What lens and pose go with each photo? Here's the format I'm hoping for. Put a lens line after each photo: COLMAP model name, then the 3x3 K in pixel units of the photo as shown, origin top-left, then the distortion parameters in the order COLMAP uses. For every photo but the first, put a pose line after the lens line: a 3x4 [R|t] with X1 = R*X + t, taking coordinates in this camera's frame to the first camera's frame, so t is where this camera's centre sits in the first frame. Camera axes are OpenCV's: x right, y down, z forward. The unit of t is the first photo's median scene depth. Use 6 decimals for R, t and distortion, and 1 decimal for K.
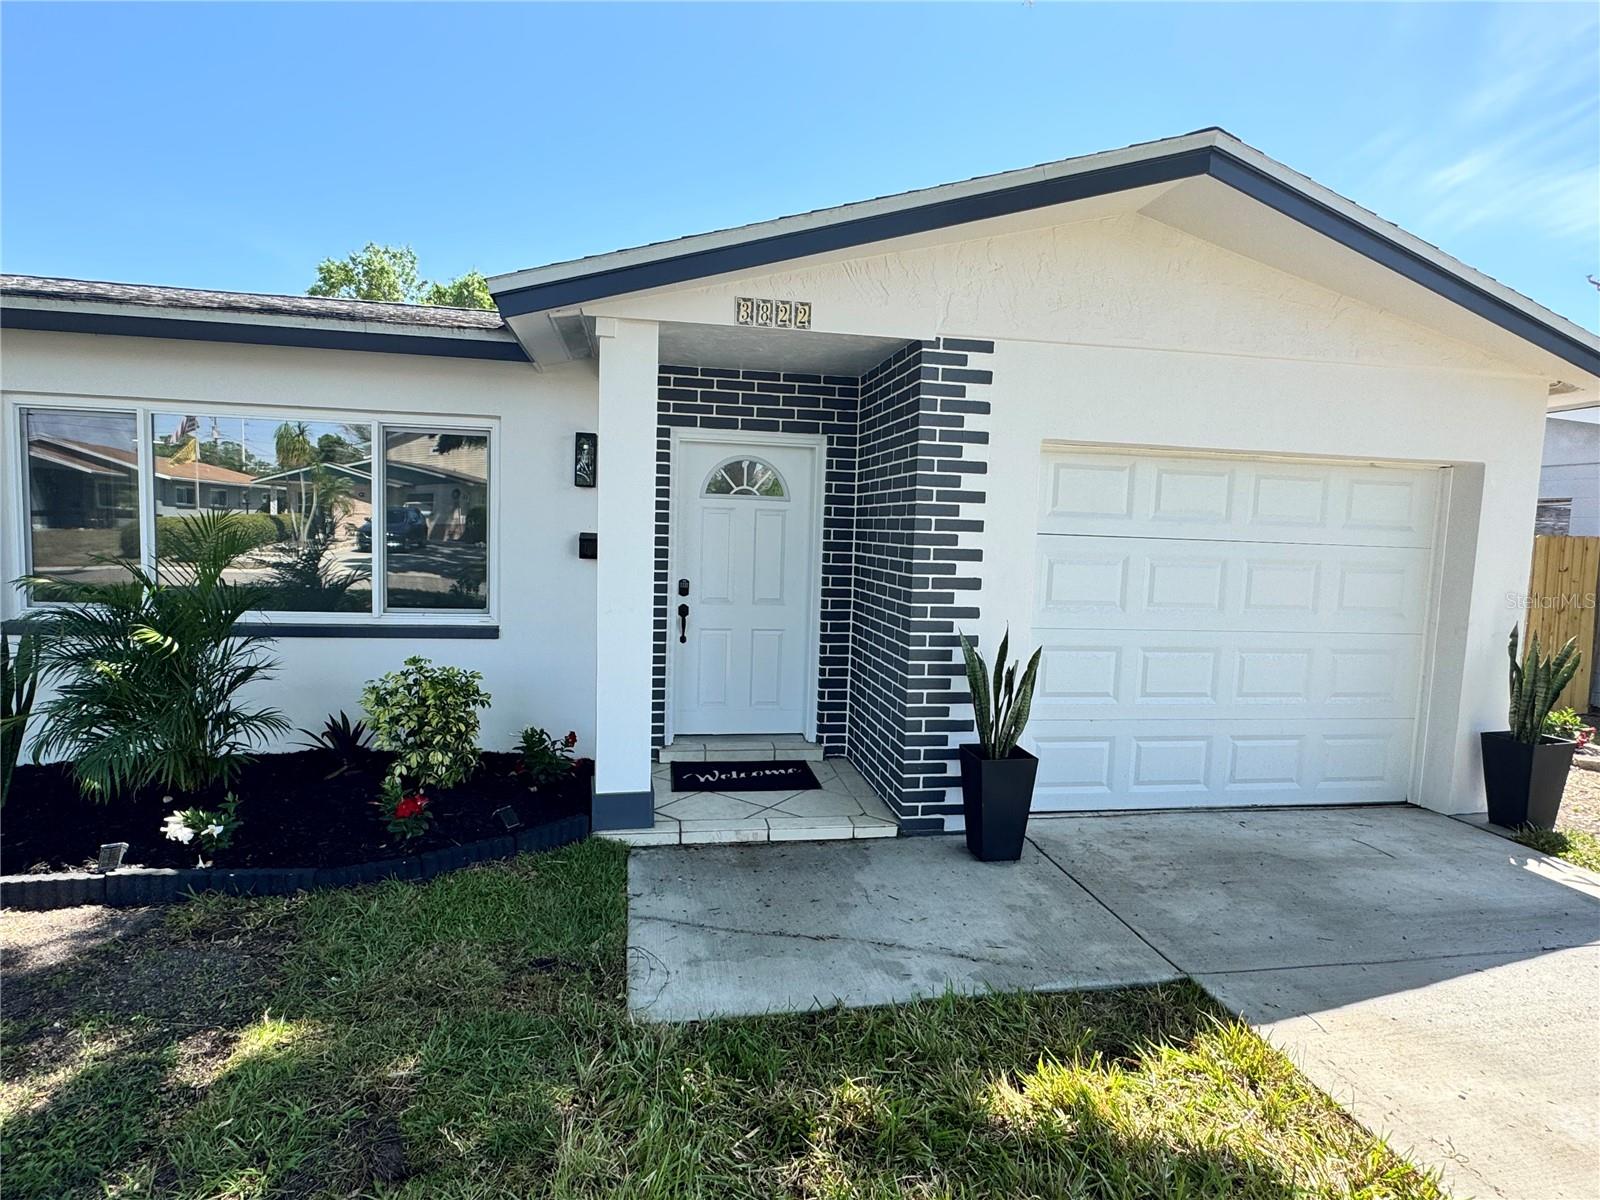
lens RADIAL K [[845.0, 0, 800.0], [0, 845.0, 600.0], [0, 0, 1]] dist [-0.000335, 0.001525]
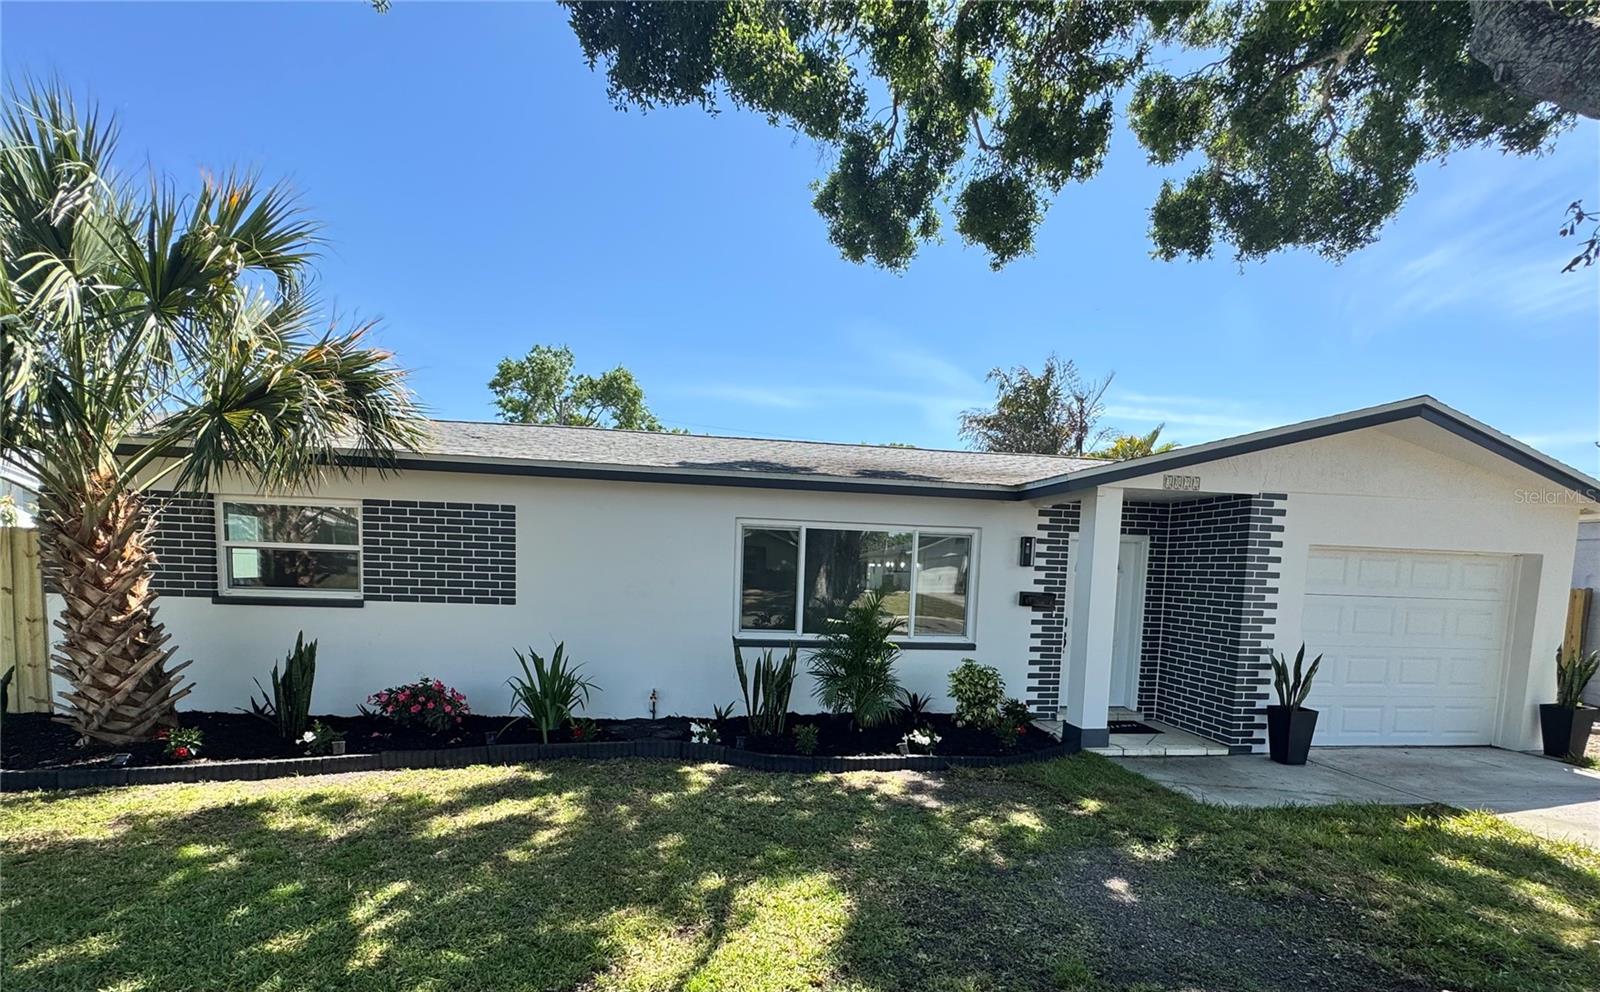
lens RADIAL K [[722.6, 0, 800.3], [0, 722.6, 628.8], [0, 0, 1]] dist [0.000324, -0.000586]
pose [[0.999569, 0.003382, -0.029153, -0.796432], [-0.003387, 0.999994, -0.000128, 0.001896], [0.029152, 0.000227, 0.999575, -0.641906]]
